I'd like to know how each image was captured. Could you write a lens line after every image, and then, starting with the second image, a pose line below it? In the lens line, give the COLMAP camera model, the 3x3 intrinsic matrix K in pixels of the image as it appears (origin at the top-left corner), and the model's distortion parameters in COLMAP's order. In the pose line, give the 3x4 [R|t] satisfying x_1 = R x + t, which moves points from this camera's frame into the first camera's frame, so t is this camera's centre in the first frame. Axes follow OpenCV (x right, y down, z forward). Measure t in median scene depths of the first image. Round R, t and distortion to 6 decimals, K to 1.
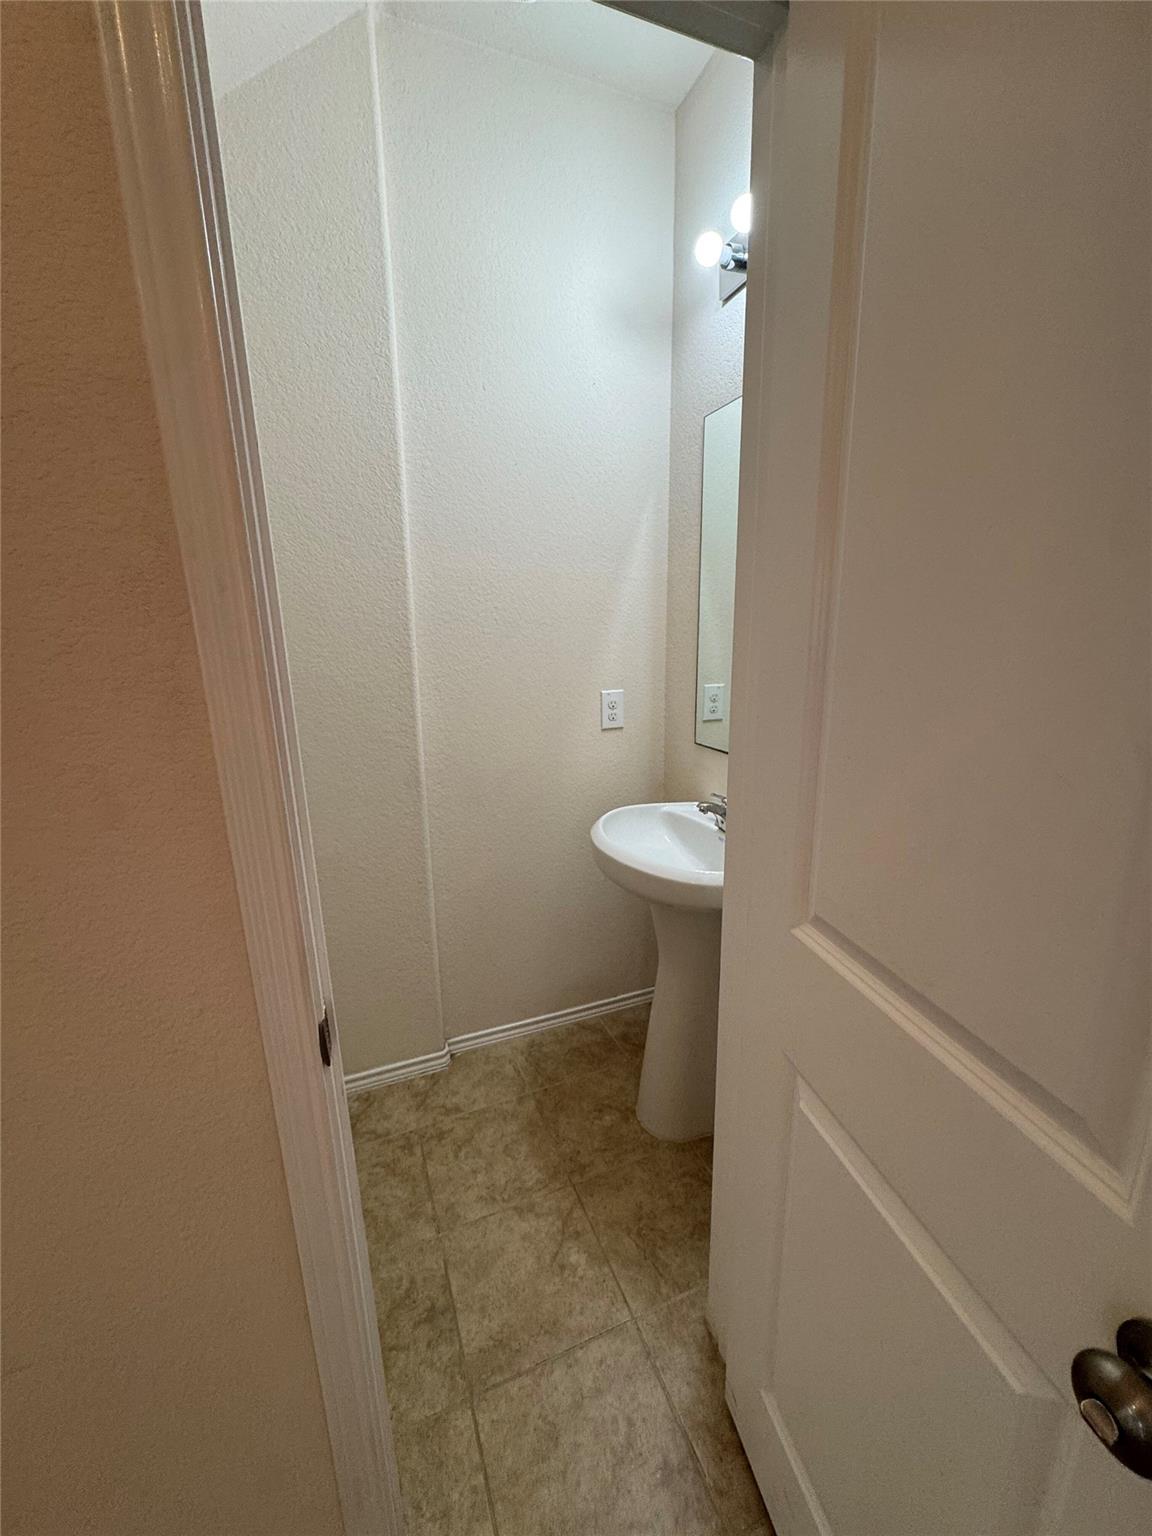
lens RADIAL K [[611.5, 0, 581.1], [0, 611.5, 769.5], [0, 0, 1]] dist [-0.005570, 0.000974]
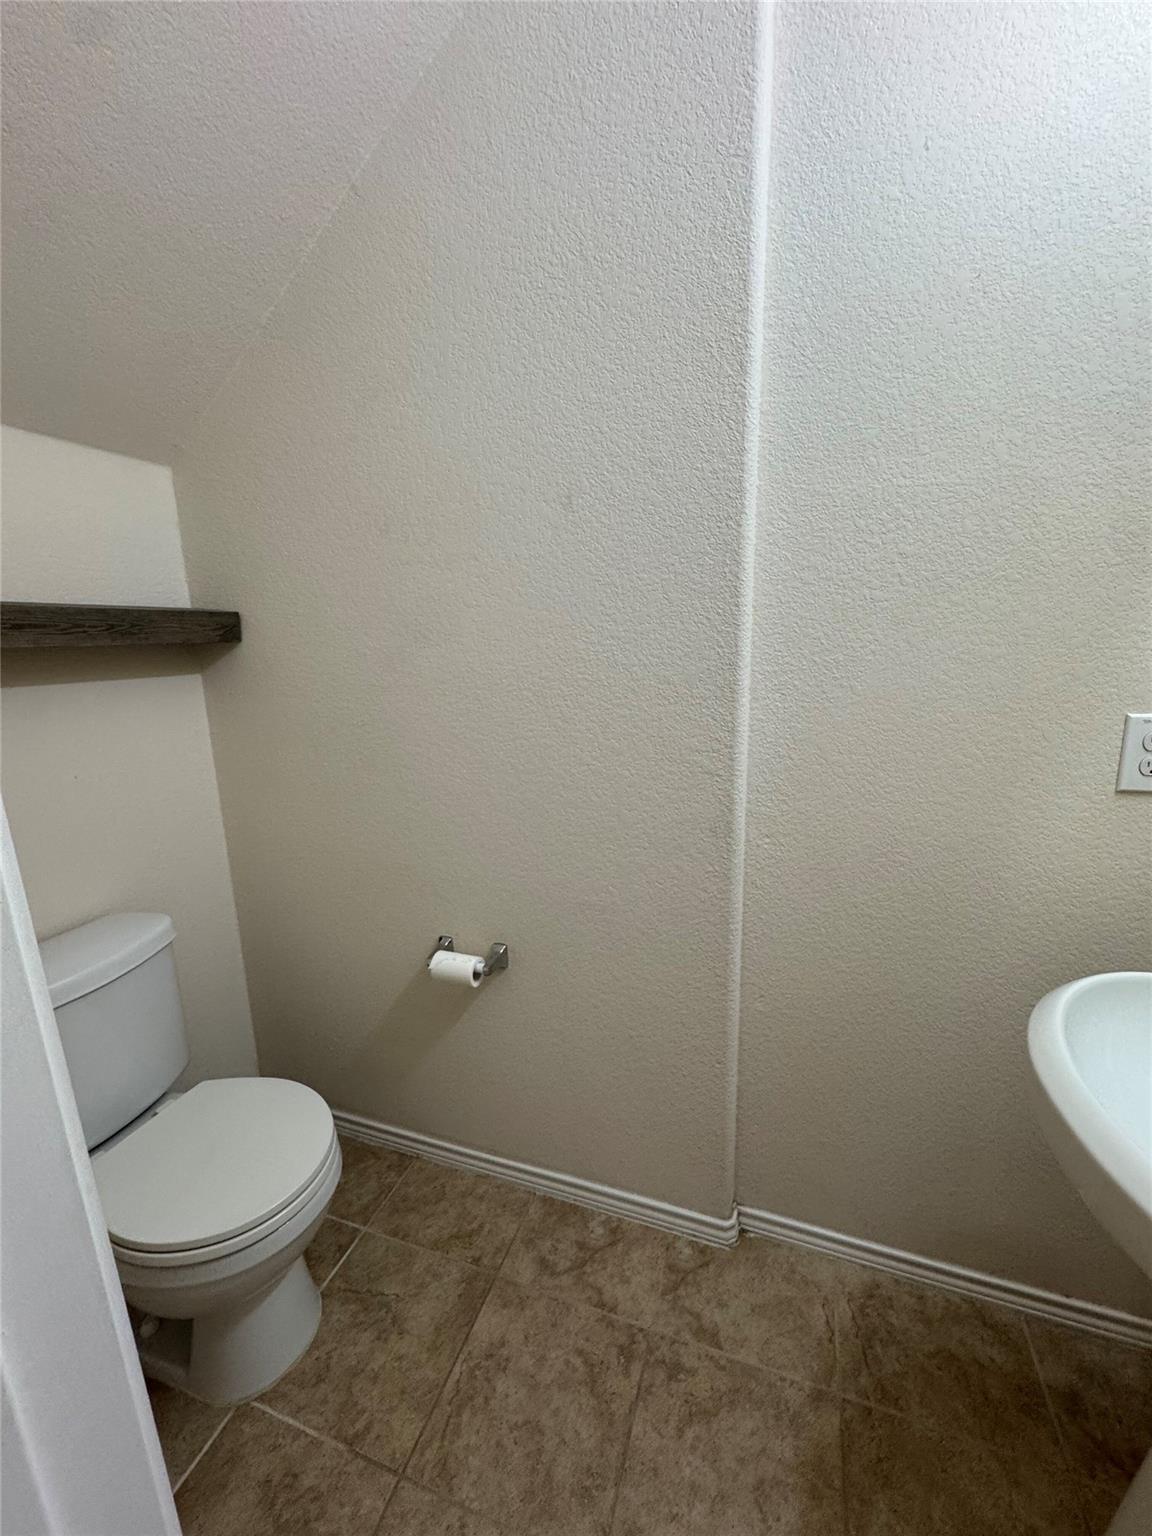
lens RADIAL K [[611.5, 0, 581.1], [0, 611.5, 769.5], [0, 0, 1]] dist [-0.005570, 0.000974]
pose [[0.741658, 0.130414, -0.657978, 0.038633], [-0.139432, 0.989465, 0.038951, -0.045279], [0.656126, 0.062855, 0.752029, 0.379729]]
